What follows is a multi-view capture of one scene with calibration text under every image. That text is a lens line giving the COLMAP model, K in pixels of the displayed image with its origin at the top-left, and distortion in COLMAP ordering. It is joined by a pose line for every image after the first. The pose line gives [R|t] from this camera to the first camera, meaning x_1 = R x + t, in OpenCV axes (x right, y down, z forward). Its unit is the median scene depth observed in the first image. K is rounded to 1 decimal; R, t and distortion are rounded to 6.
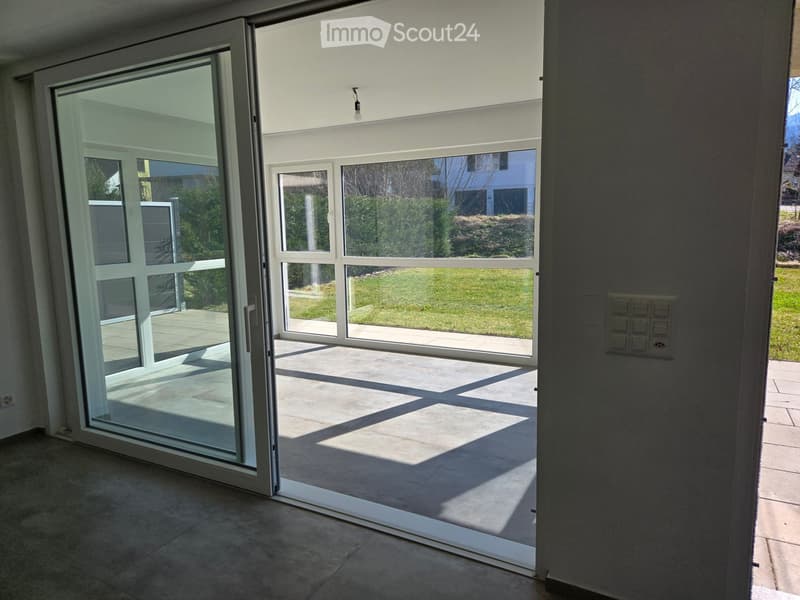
lens RADIAL K [[538.0, 0, 399.8], [0, 538.0, 296.6], [0, 0, 1]] dist [0.062857, -0.051908]
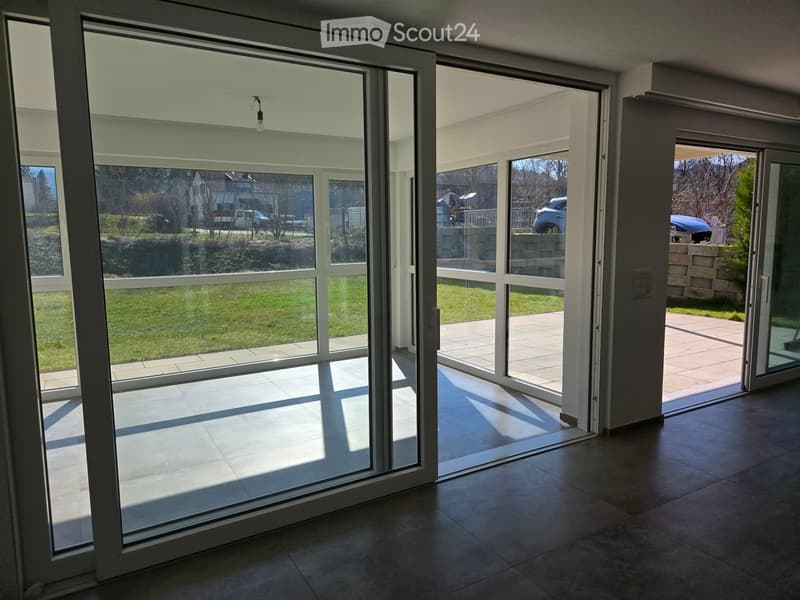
lens RADIAL K [[538.0, 0, 400.3], [0, 538.0, 295.8], [0, 0, 1]] dist [0.062857, -0.051908]
pose [[0.508038, -0.085210, 0.857109, -0.811930], [0.117772, 0.992621, 0.028874, -0.031244], [-0.853245, 0.086274, 0.514325, 0.315949]]
